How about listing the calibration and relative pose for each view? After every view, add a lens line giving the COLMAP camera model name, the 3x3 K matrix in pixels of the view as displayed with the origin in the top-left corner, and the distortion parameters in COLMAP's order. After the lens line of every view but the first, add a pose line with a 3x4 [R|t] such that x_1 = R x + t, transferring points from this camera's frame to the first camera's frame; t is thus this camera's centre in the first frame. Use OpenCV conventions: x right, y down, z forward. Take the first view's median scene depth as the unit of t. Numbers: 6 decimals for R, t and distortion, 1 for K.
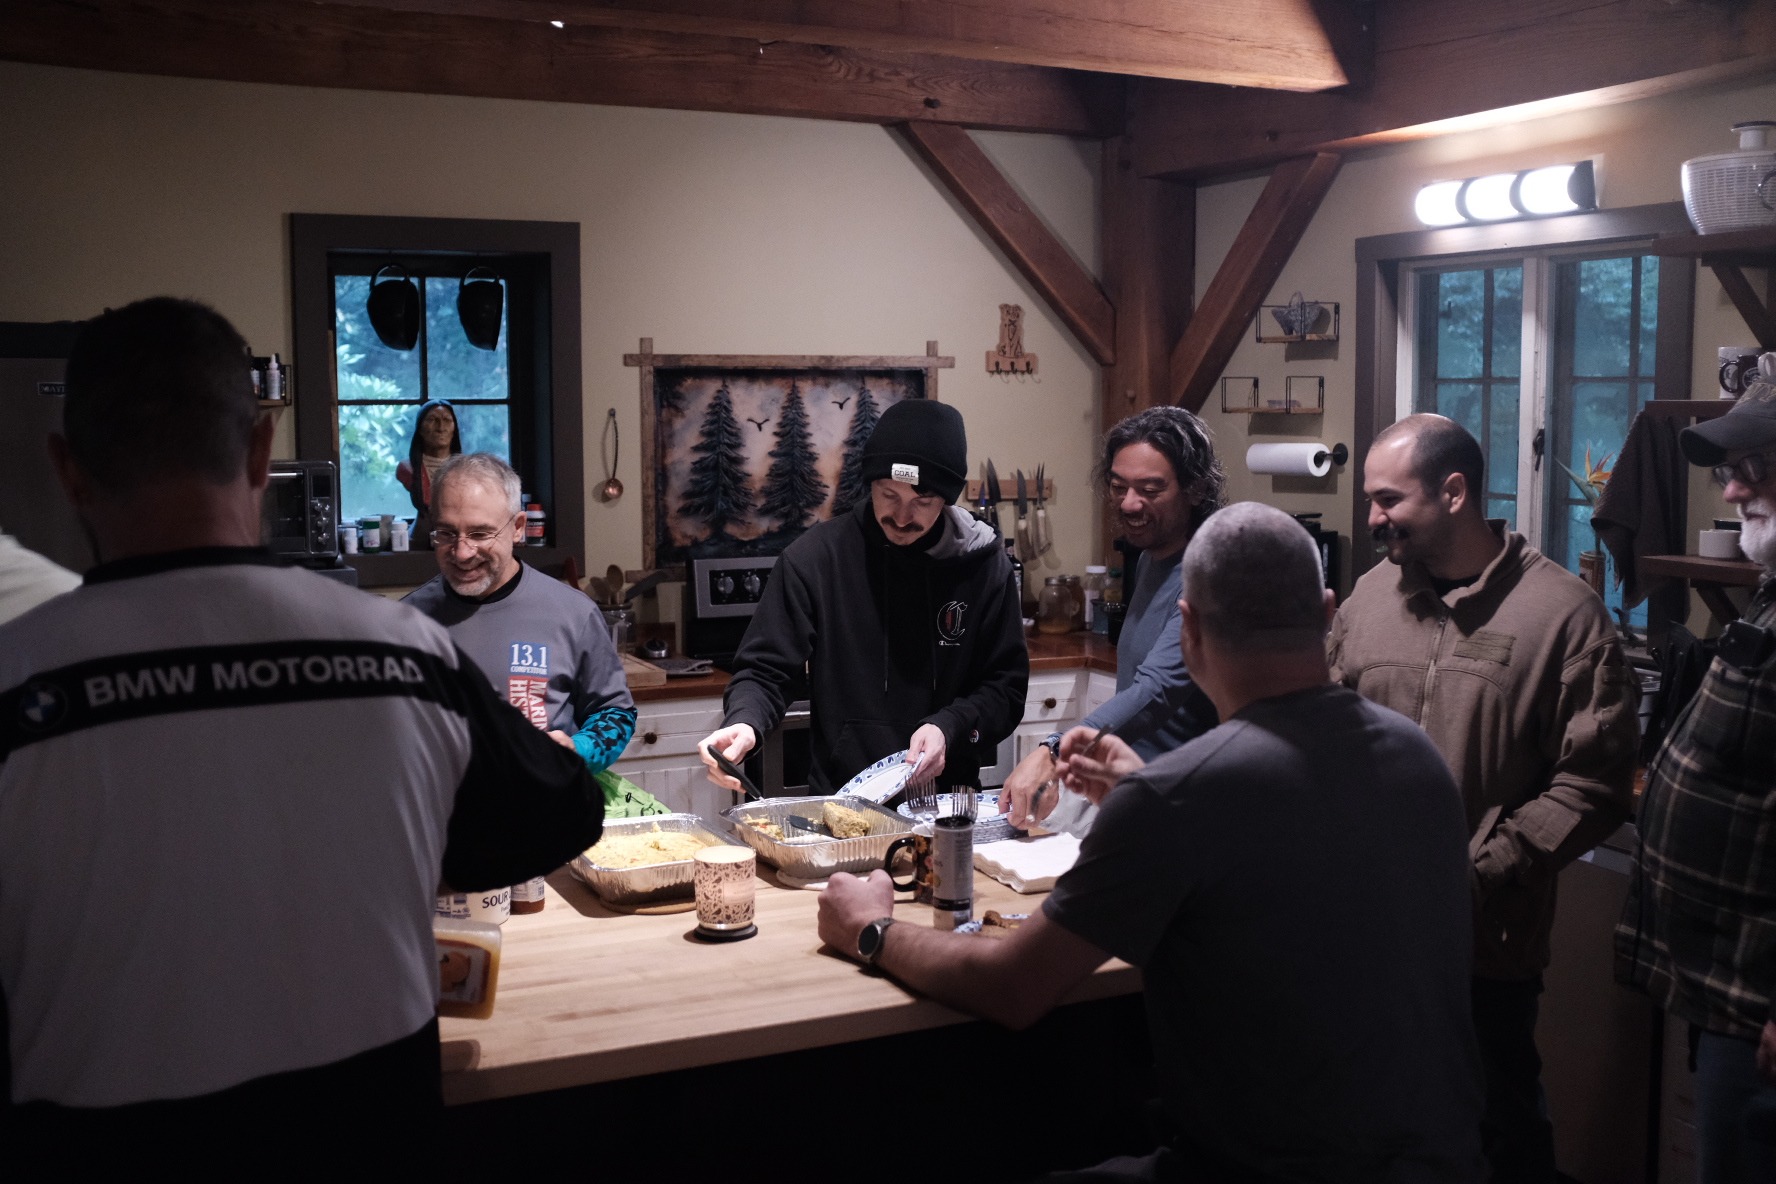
lens RADIAL K [[1809.7, 0, 888.0], [0, 1809.7, 592.0], [0, 0, 1]] dist [-0.127947, 0.248175]
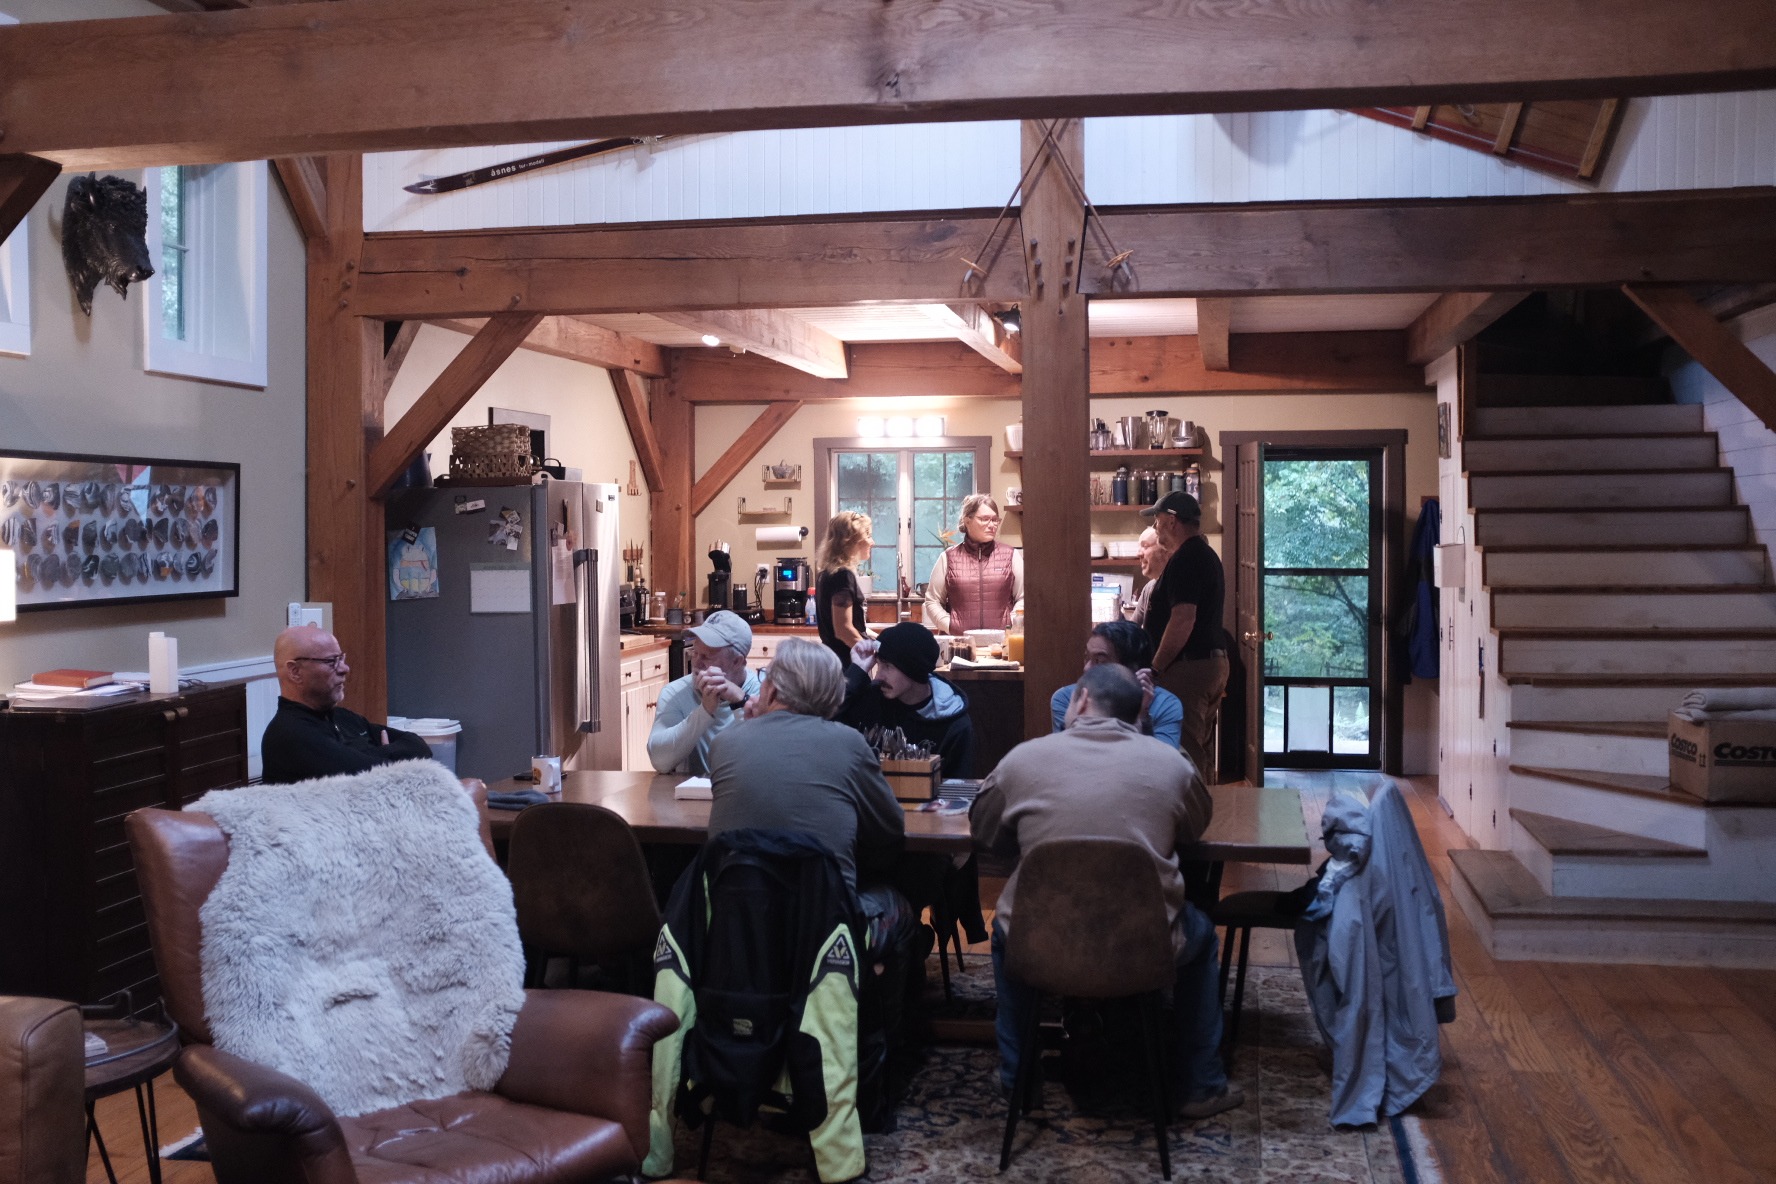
lens RADIAL K [[1809.7, 0, 888.0], [0, 1809.7, 592.0], [0, 0, 1]] dist [-0.127947, 0.248175]
pose [[0.586116, -0.033463, 0.809536, -1.514872], [0.088869, 0.995774, -0.023182, 0.061471], [-0.805339, 0.085530, 0.586612, -0.415948]]
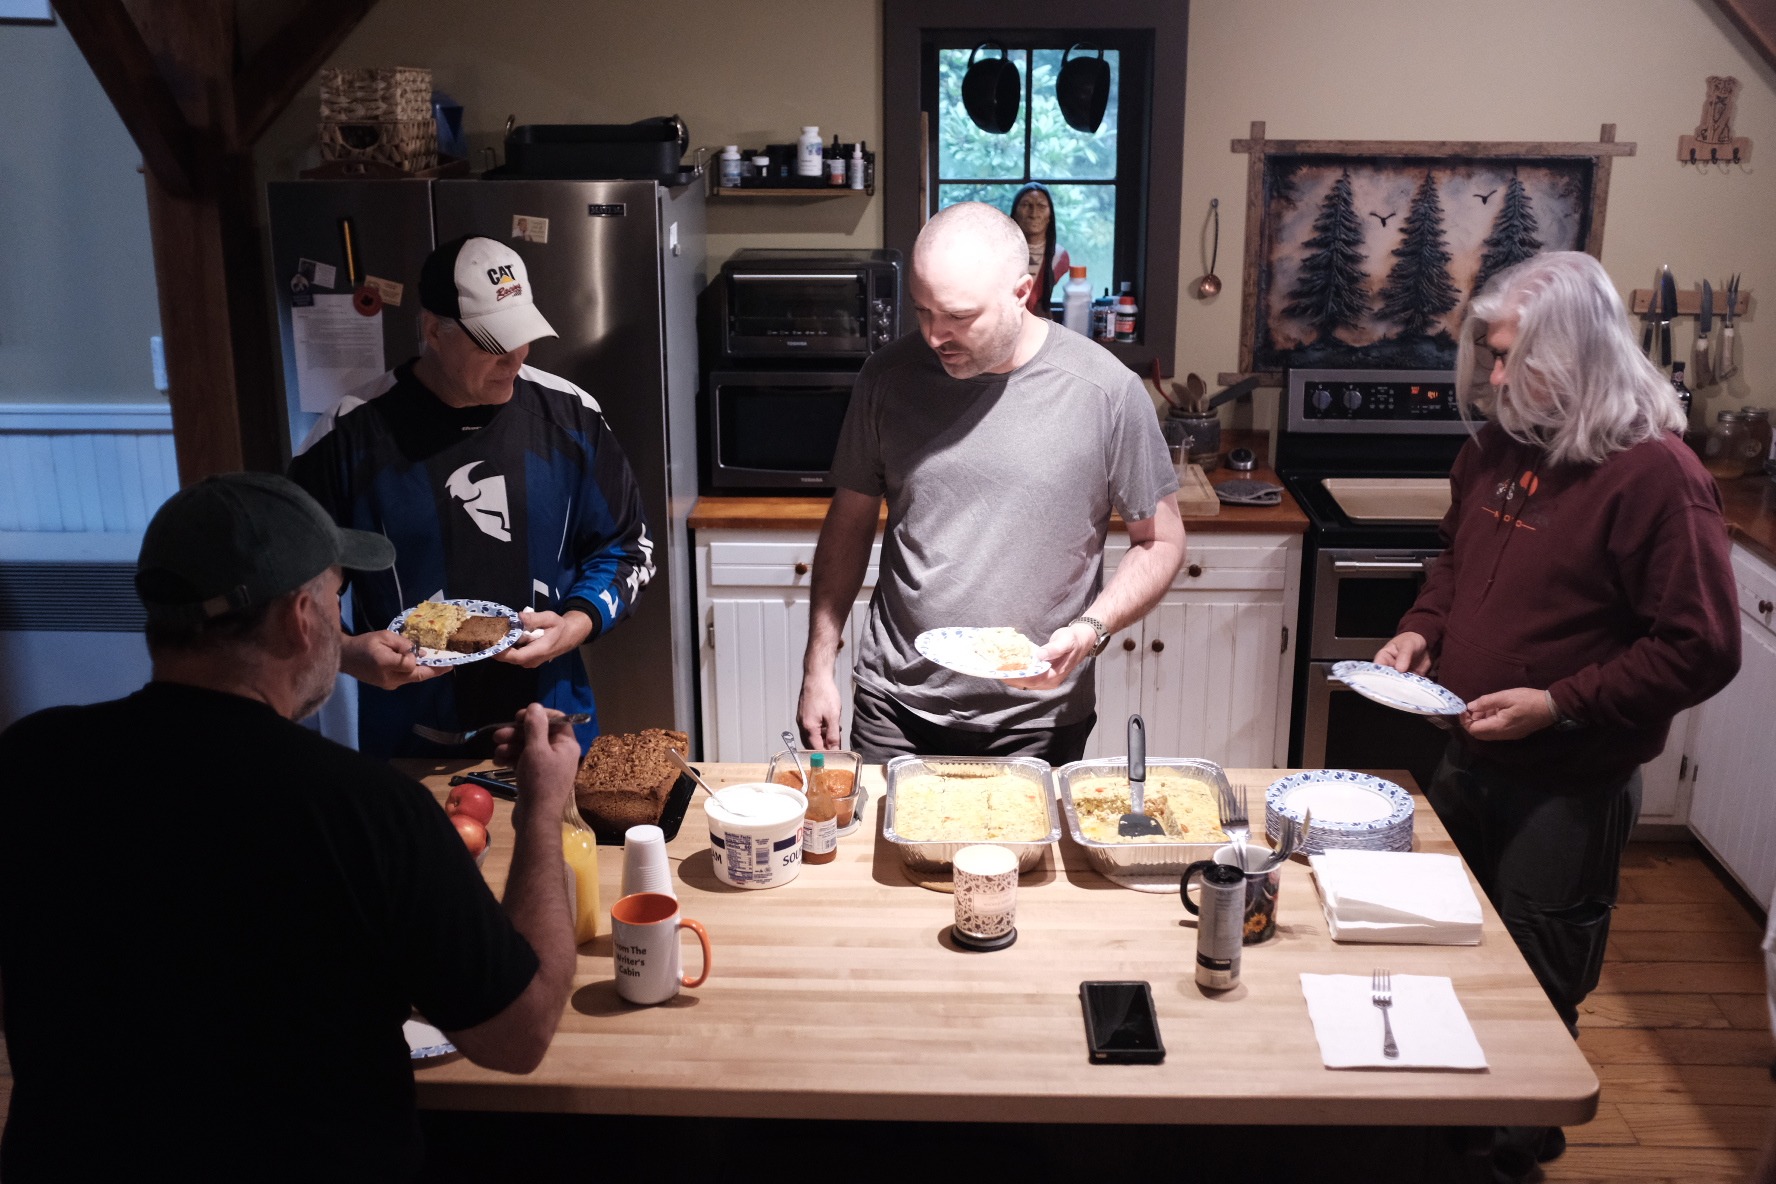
lens RADIAL K [[1809.7, 0, 888.0], [0, 1809.7, 592.0], [0, 0, 1]] dist [-0.127947, 0.248175]
pose [[0.887899, 0.140510, -0.438055, 0.126647], [-0.046264, 0.974660, 0.218857, -0.096373], [0.457707, -0.174056, 0.871900, 0.082056]]
